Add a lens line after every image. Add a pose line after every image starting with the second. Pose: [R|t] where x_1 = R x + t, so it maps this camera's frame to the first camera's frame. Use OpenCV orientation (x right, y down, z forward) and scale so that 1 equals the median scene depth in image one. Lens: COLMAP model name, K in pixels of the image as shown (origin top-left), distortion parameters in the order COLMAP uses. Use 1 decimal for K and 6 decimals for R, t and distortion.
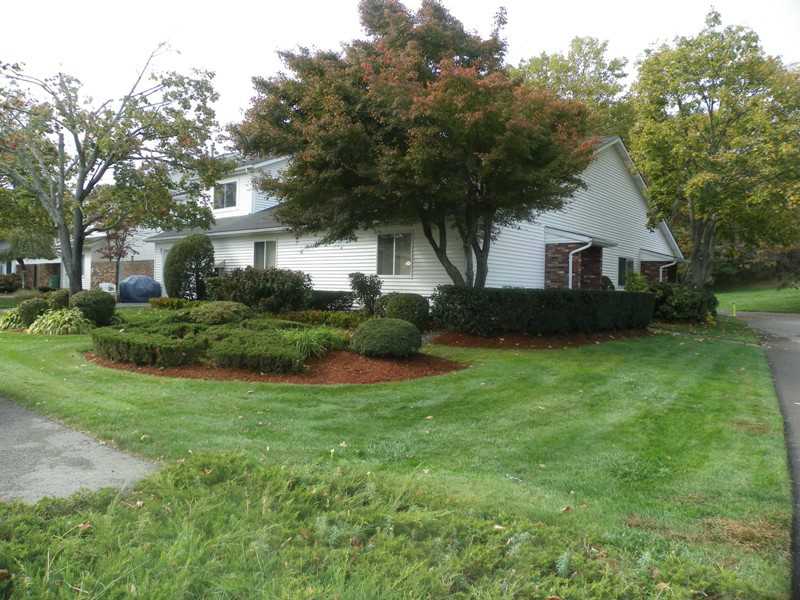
lens RADIAL K [[607.9, 0, 397.7], [0, 607.9, 297.7], [0, 0, 1]] dist [-0.161135, 0.106356]
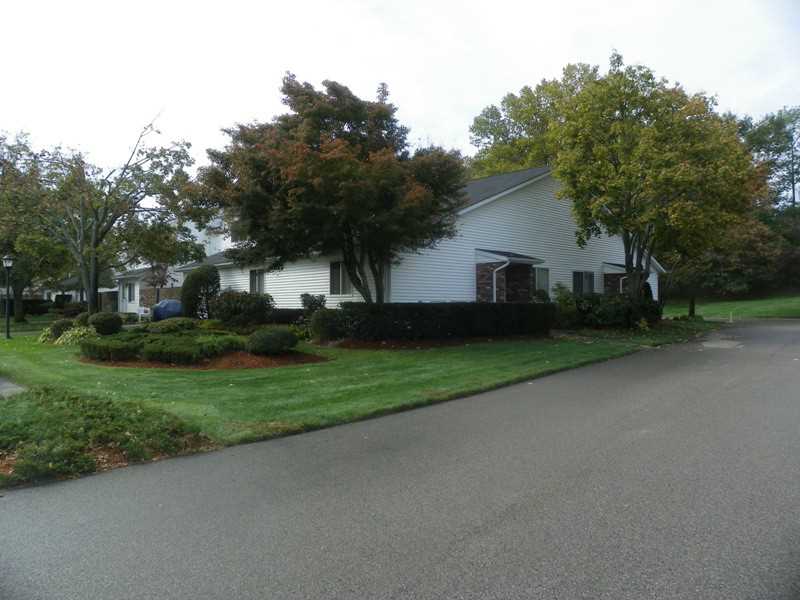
lens RADIAL K [[607.9, 0, 397.7], [0, 607.9, 297.7], [0, 0, 1]] dist [-0.161135, 0.106356]
pose [[0.990565, -0.028509, -0.134048, 0.289309], [0.024467, 0.999198, -0.031705, 0.011629], [0.134844, 0.028126, 0.990468, -0.213670]]
